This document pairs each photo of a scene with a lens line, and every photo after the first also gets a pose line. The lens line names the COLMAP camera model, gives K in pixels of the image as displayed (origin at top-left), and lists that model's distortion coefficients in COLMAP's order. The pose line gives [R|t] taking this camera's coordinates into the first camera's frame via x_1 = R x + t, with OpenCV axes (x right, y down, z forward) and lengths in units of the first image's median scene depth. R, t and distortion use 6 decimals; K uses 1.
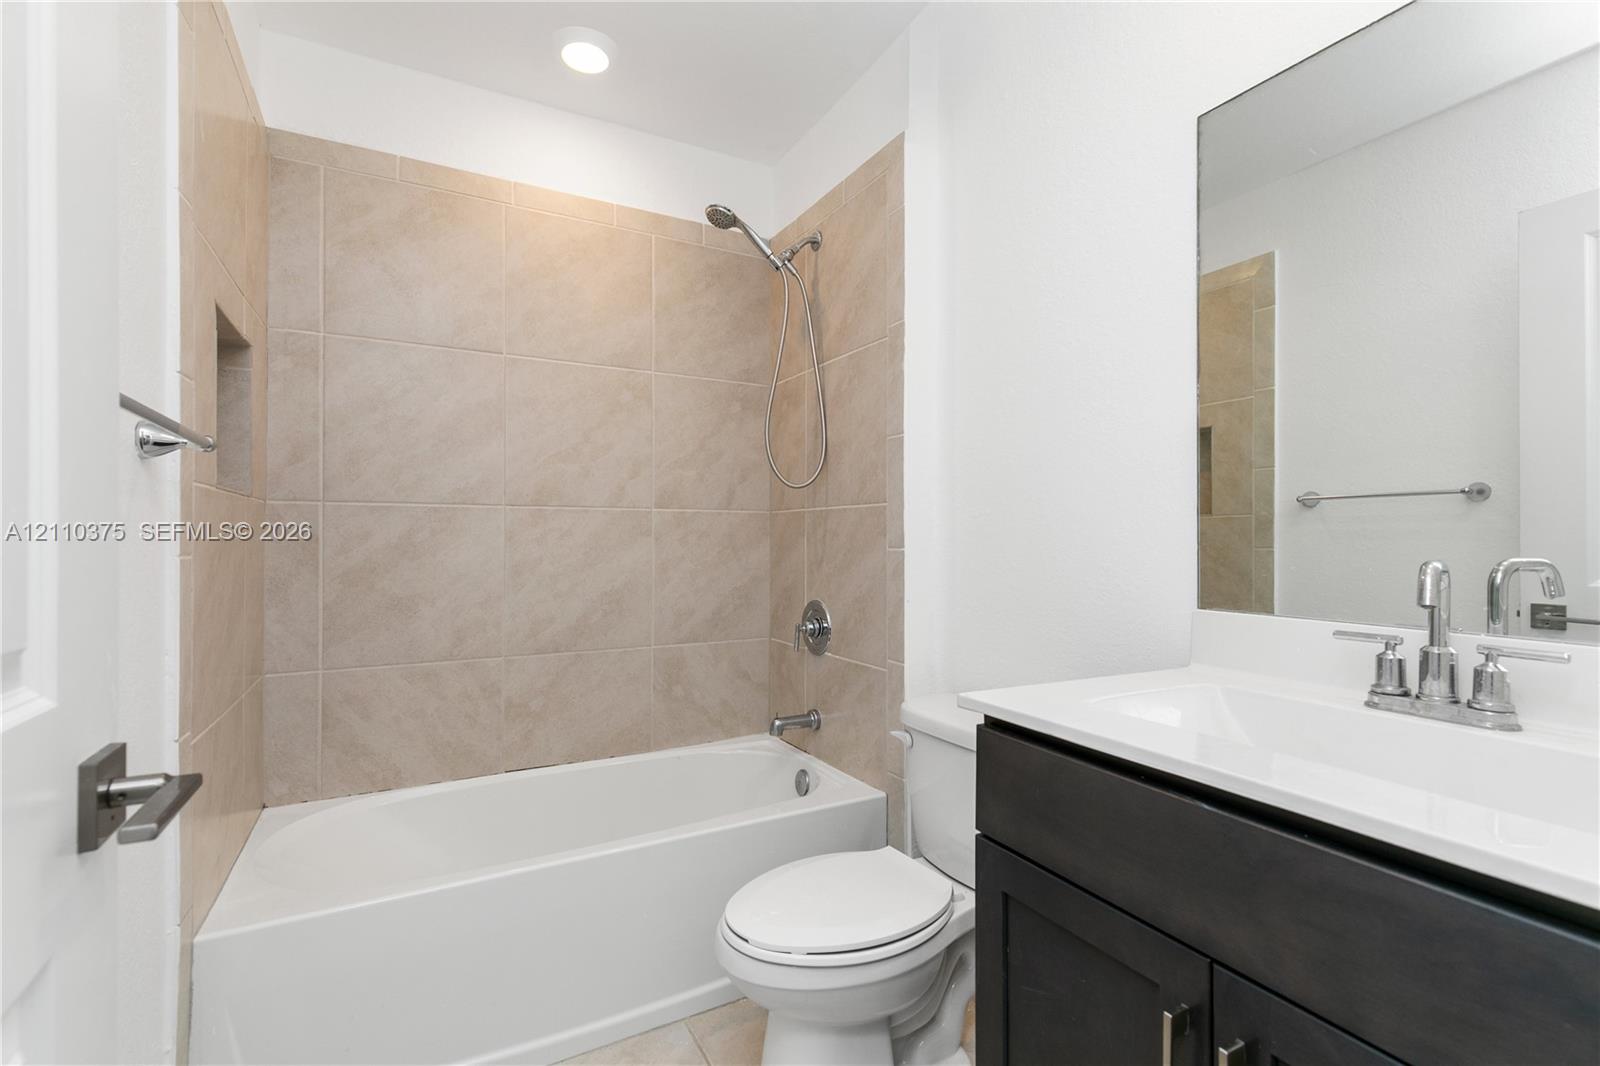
lens RADIAL K [[711.6, 0, 805.5], [0, 711.6, 531.3], [0, 0, 1]] dist [0.008901, -0.001332]
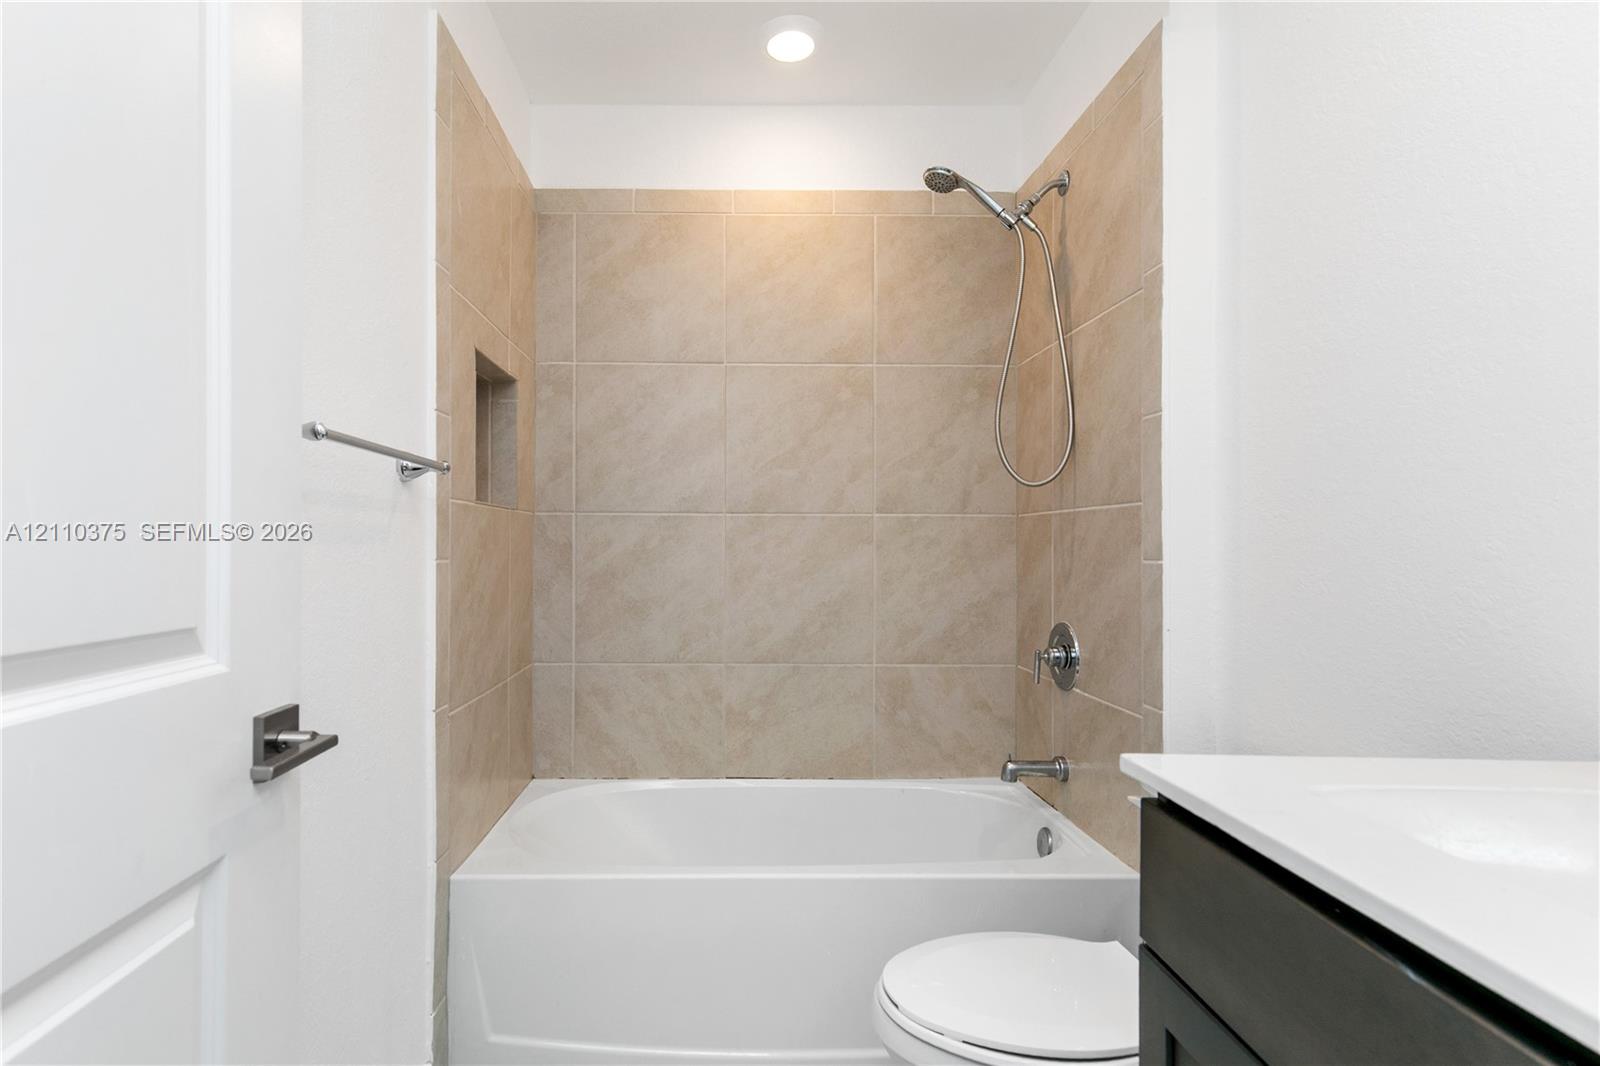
lens RADIAL K [[795.8, 0, 793.8], [0, 795.8, 535.1], [0, 0, 1]] dist [0.010506, -0.002018]
pose [[0.883575, -0.002074, -0.468284, 0.190654], [0.001307, 0.999997, -0.001962, -0.002755], [0.468287, 0.001122, 0.883576, 0.051577]]
